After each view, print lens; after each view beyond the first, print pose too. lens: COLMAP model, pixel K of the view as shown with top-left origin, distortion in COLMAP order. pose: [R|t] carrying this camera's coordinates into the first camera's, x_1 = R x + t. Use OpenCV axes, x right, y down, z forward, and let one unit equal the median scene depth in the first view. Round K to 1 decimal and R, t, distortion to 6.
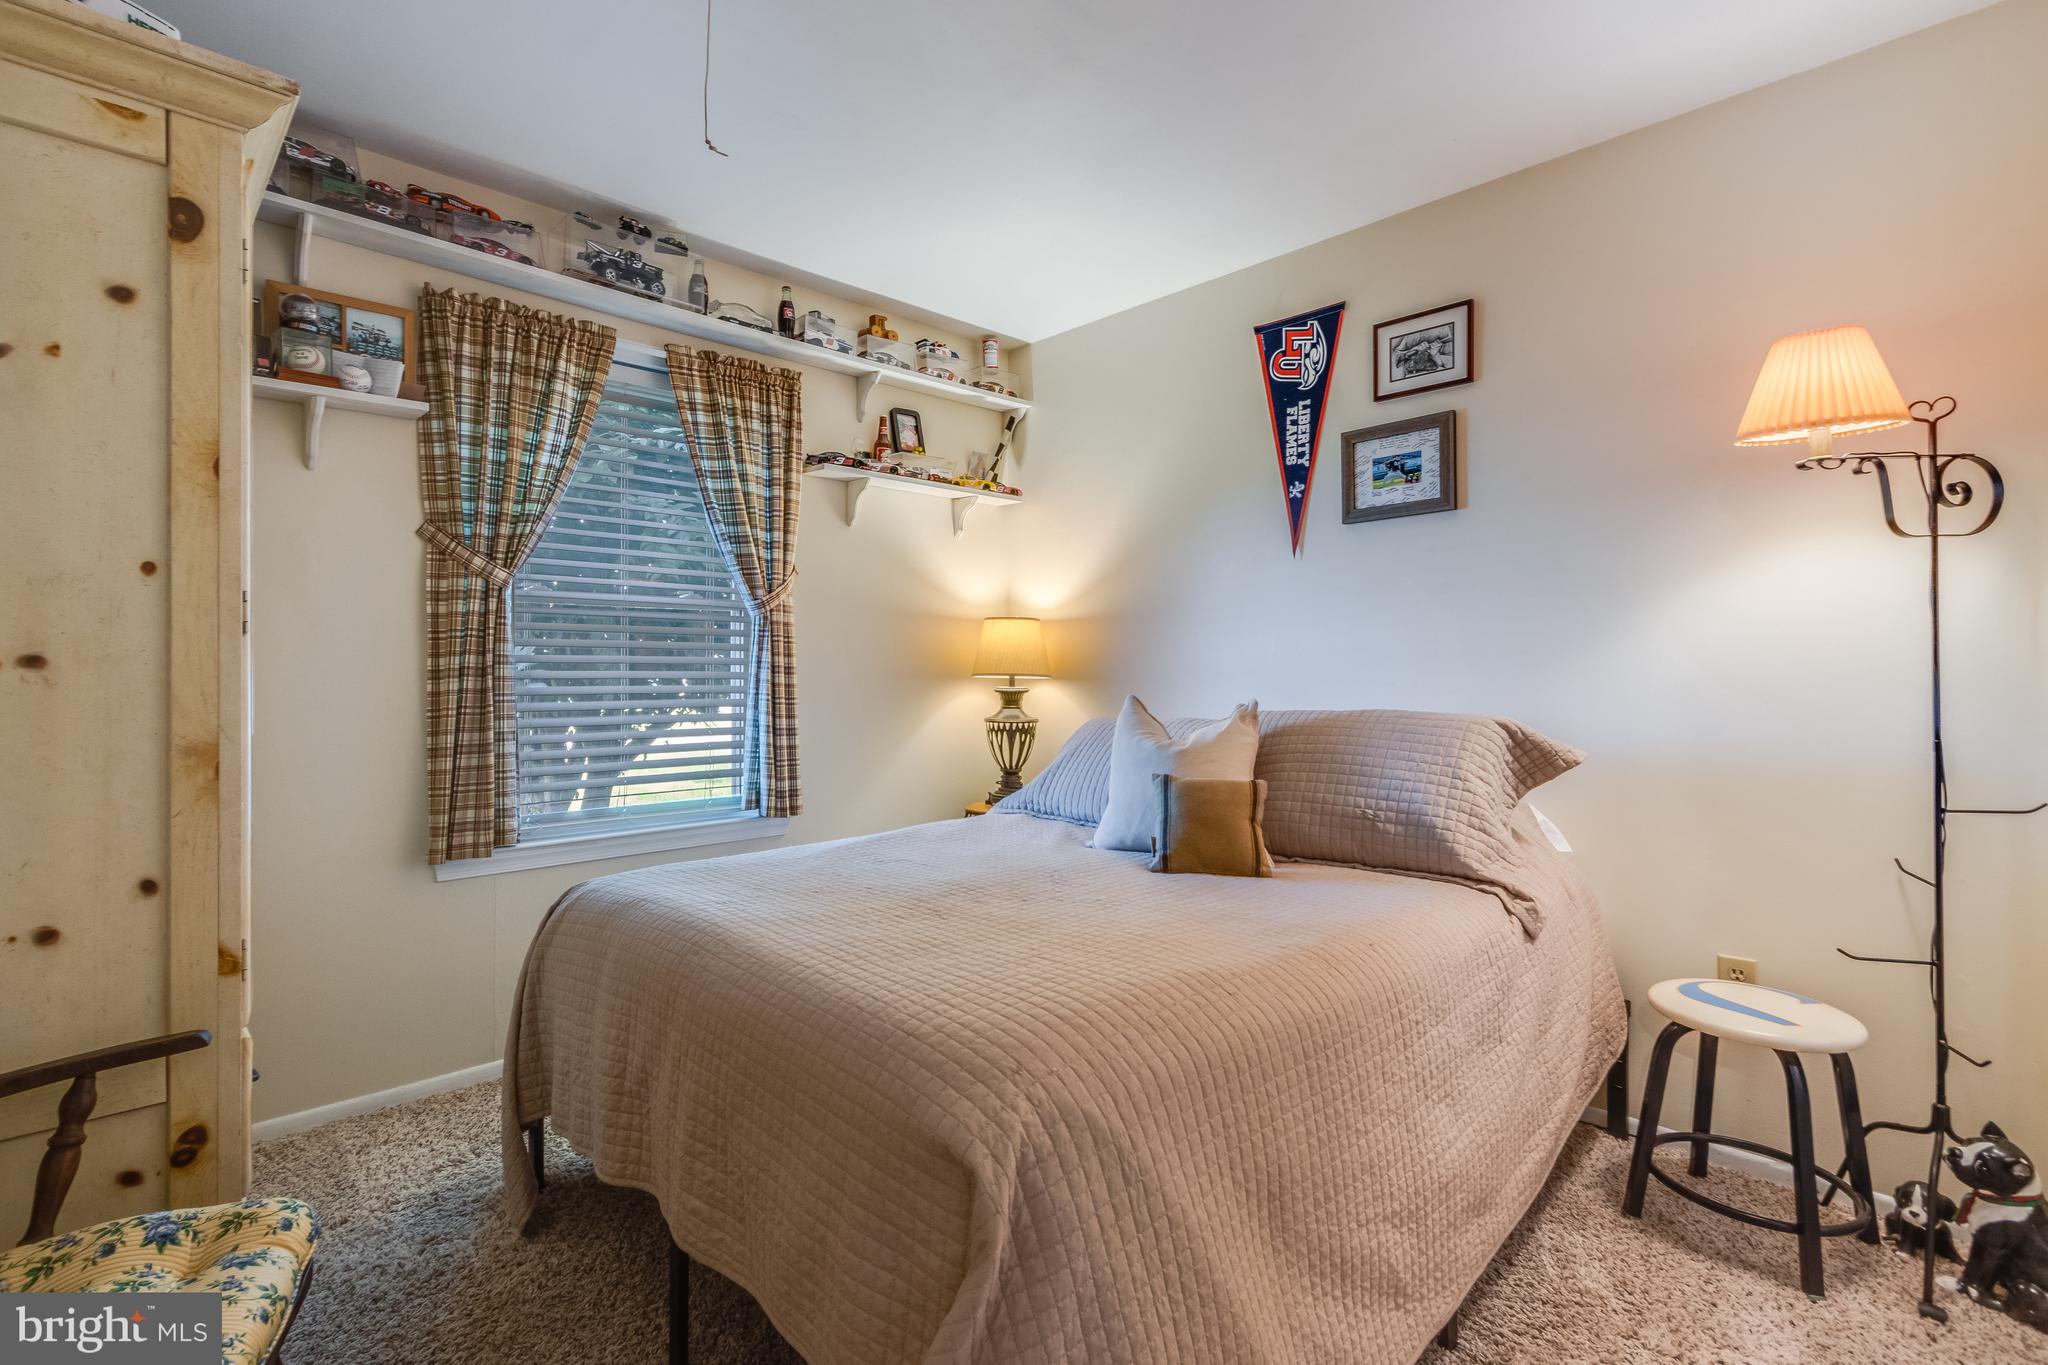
lens RADIAL K [[949.1, 0, 1019.5], [0, 949.1, 677.4], [0, 0, 1]] dist [0.000474, -0.000165]
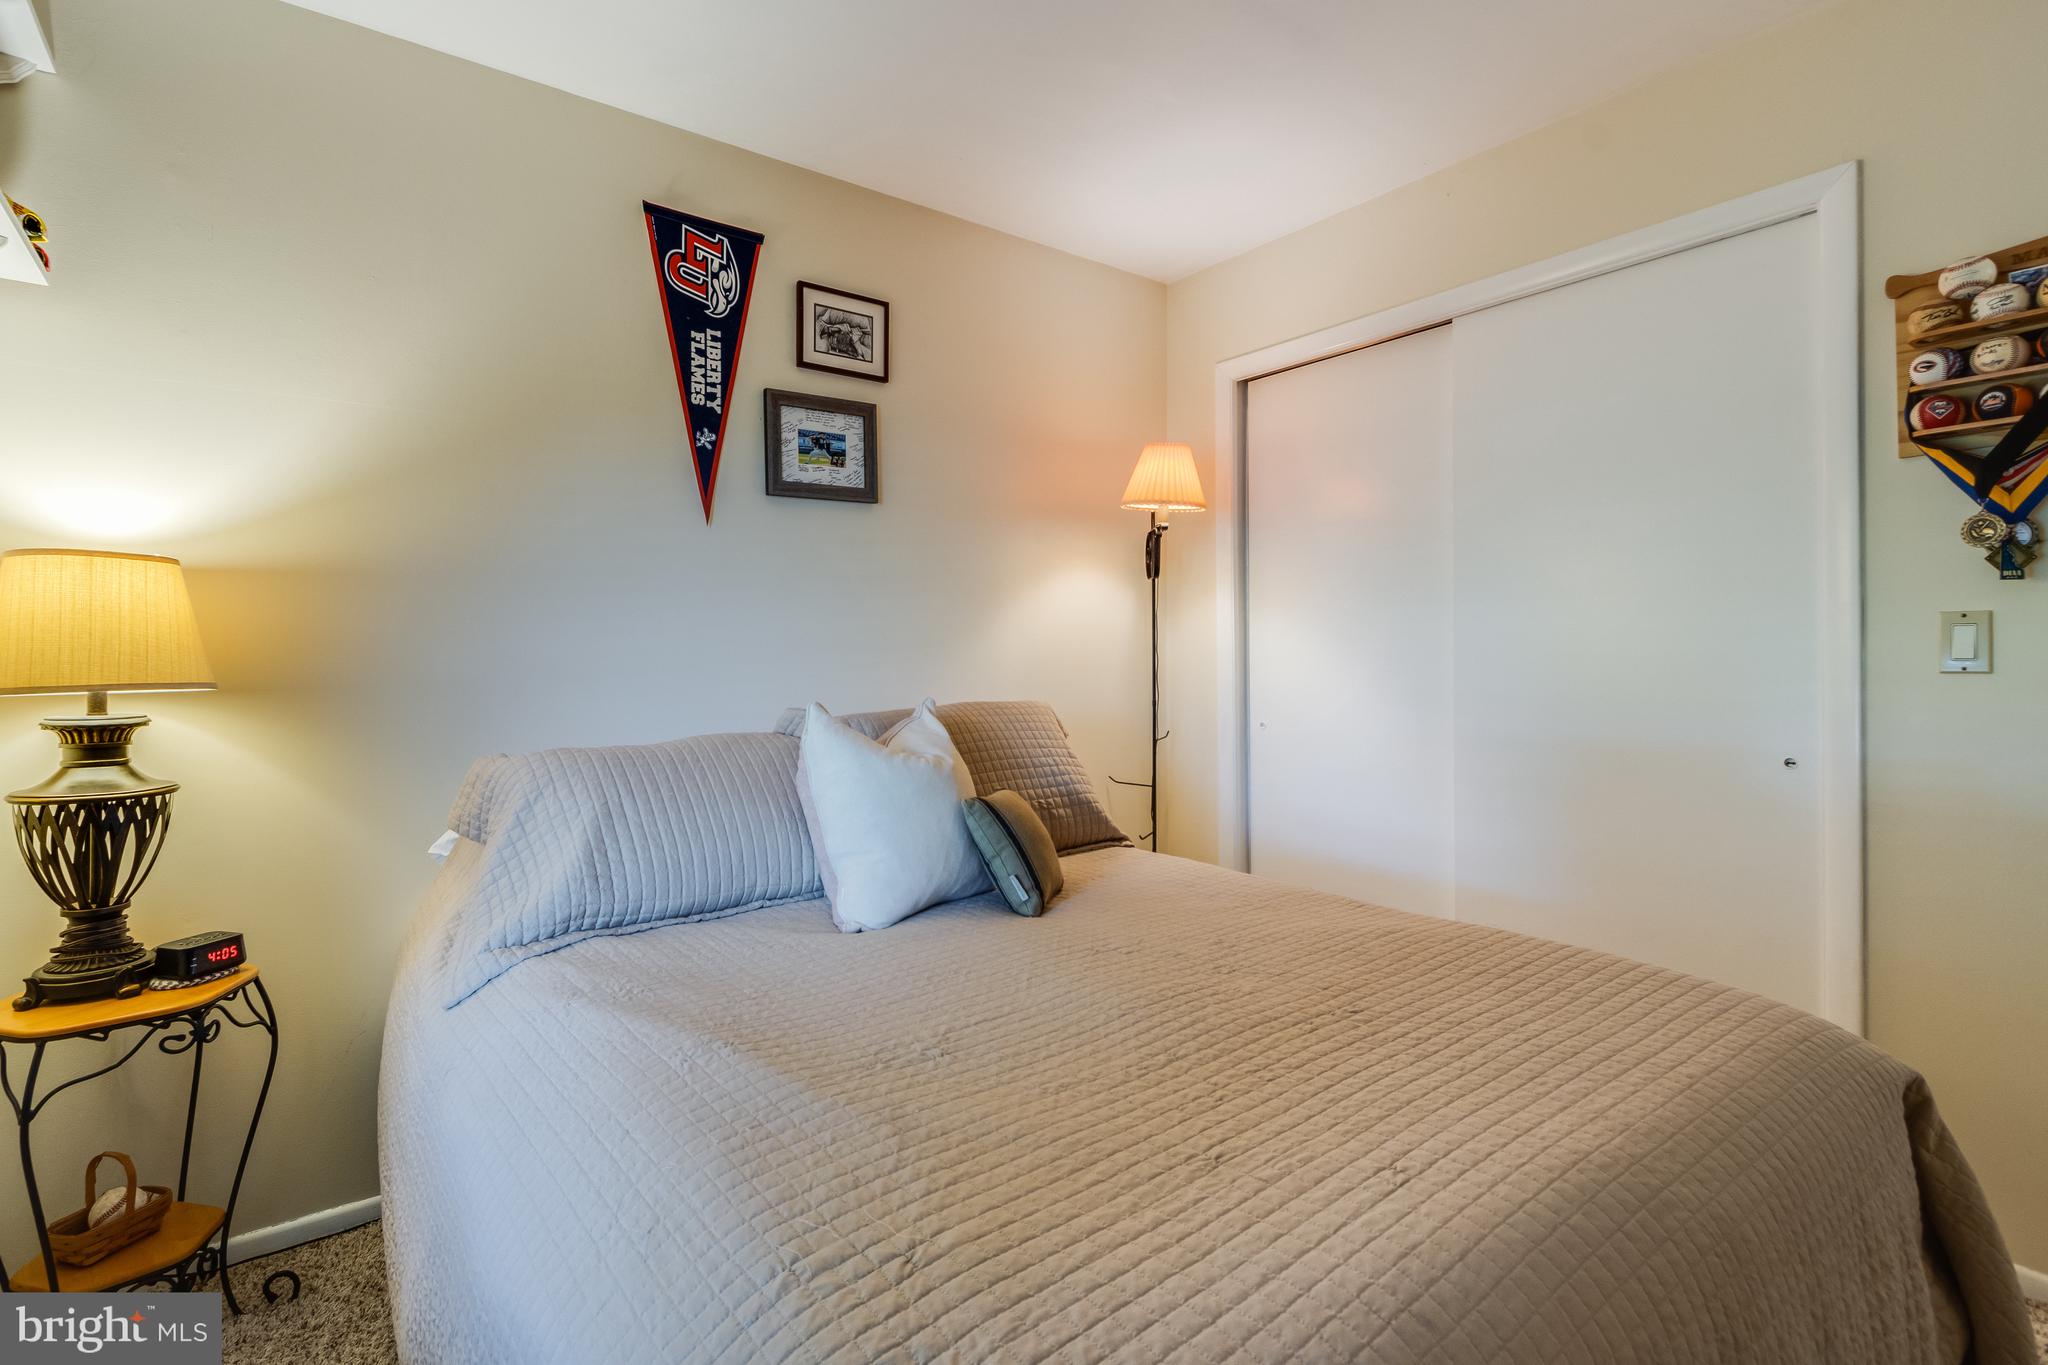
lens RADIAL K [[949.1, 0, 1017.8], [0, 949.1, 662.5], [0, 0, 1]] dist [0.000474, -0.000165]
pose [[0.130692, -0.004262, 0.991414, -0.477185], [0.023572, 0.999721, 0.001190, -0.005865], [-0.991143, 0.023214, 0.130756, 0.666233]]
